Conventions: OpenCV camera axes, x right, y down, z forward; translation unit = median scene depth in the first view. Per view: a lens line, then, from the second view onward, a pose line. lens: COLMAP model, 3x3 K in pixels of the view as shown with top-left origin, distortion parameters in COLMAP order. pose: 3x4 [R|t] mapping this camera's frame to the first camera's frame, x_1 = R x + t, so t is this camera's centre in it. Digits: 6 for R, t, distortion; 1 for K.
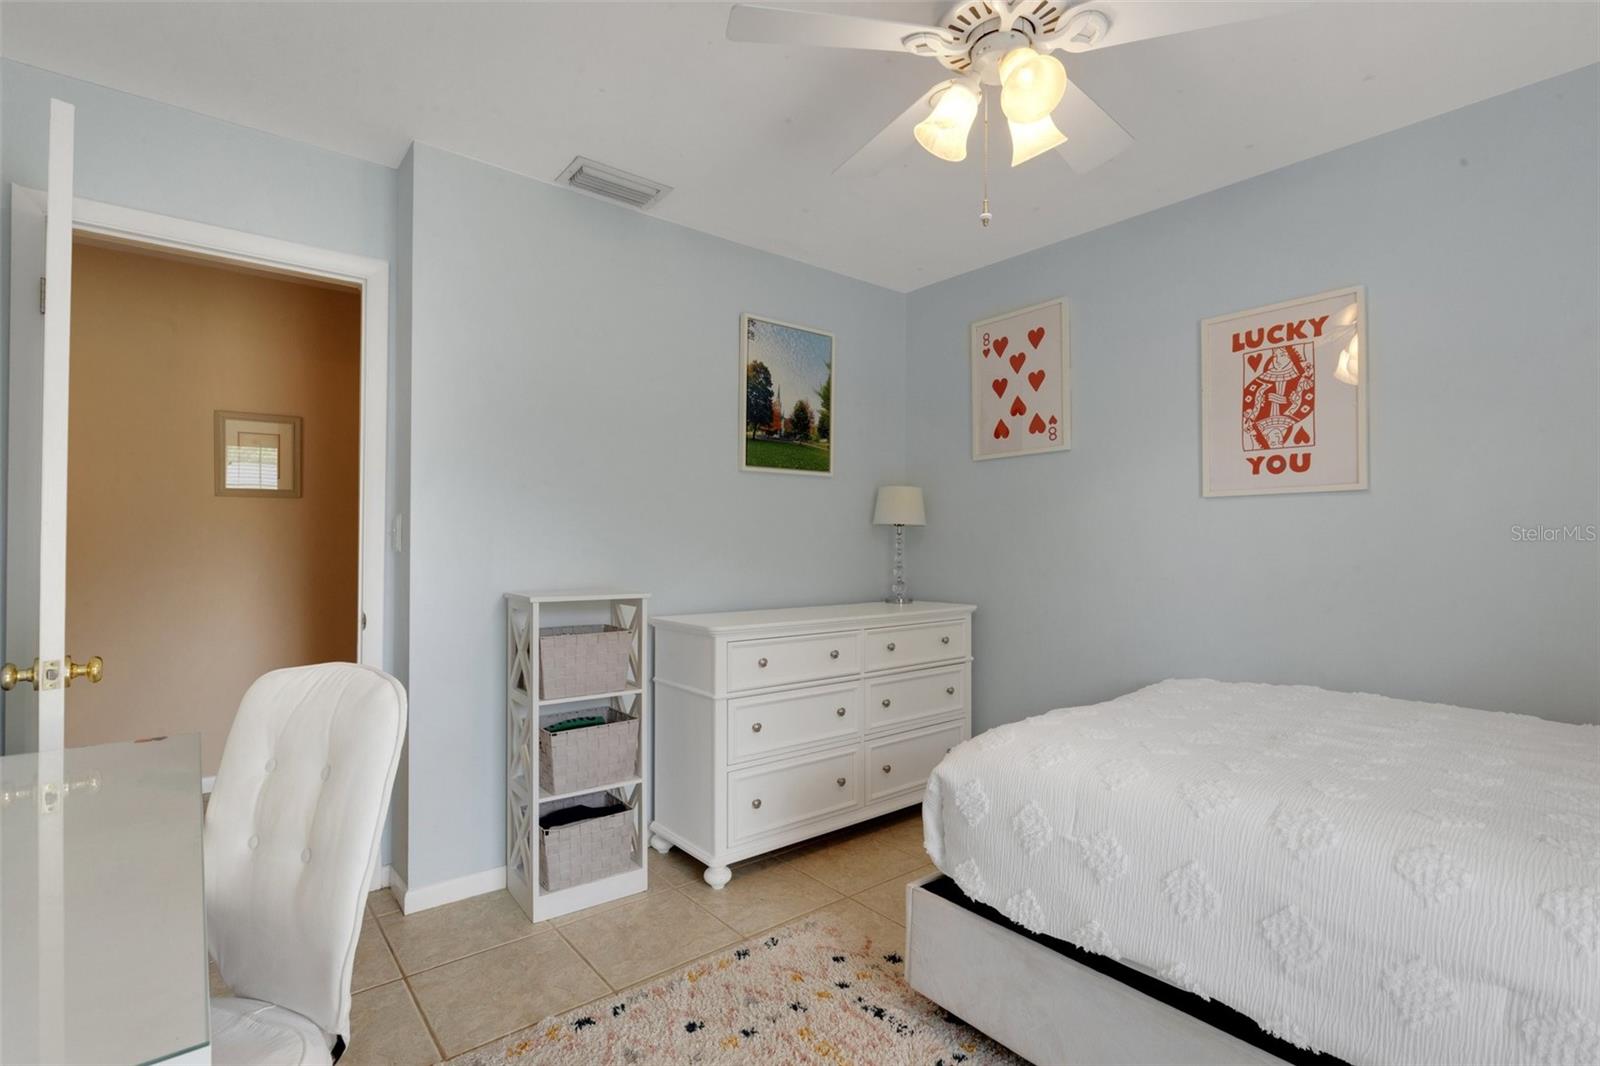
lens RADIAL K [[729.6, 0, 803.5], [0, 729.6, 535.5], [0, 0, 1]] dist [-0.002488, 0.000240]
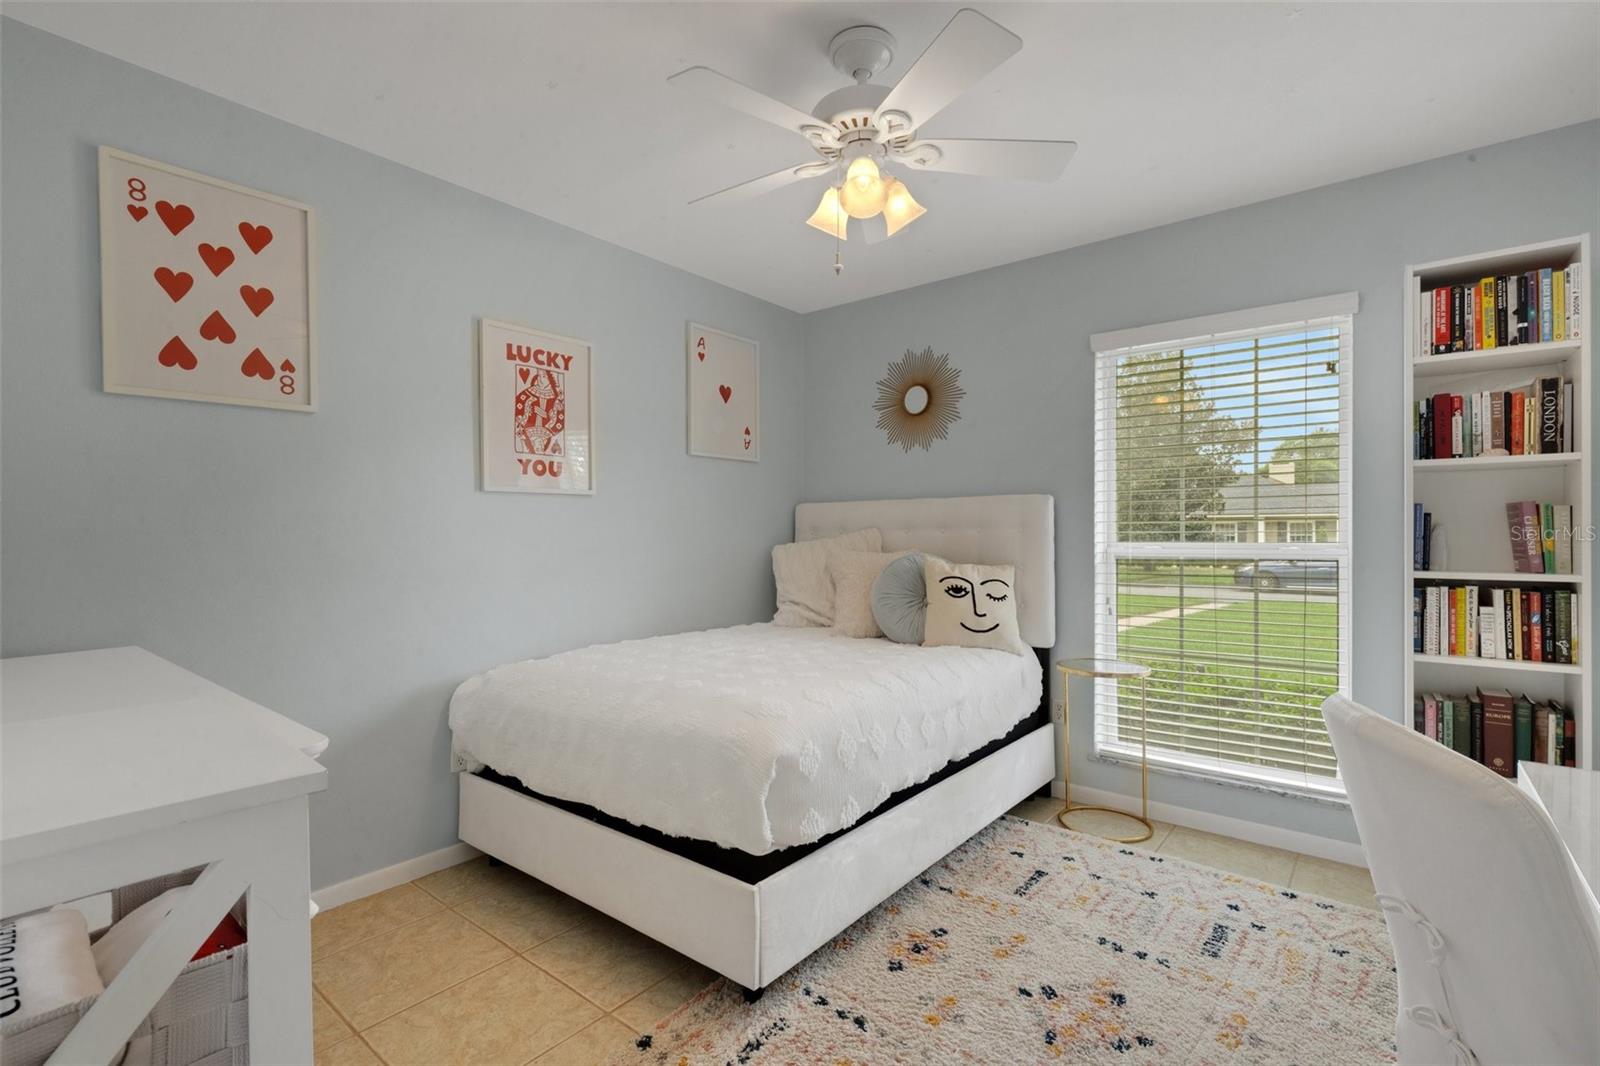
lens RADIAL K [[729.6, 0, 804.6], [0, 729.6, 533.1], [0, 0, 1]] dist [-0.002488, 0.000240]
pose [[-0.200728, -0.002272, 0.979644, -0.582540], [-0.004132, 0.999990, 0.001473, 0.003863], [-0.979638, -0.003752, -0.200735, 0.808644]]
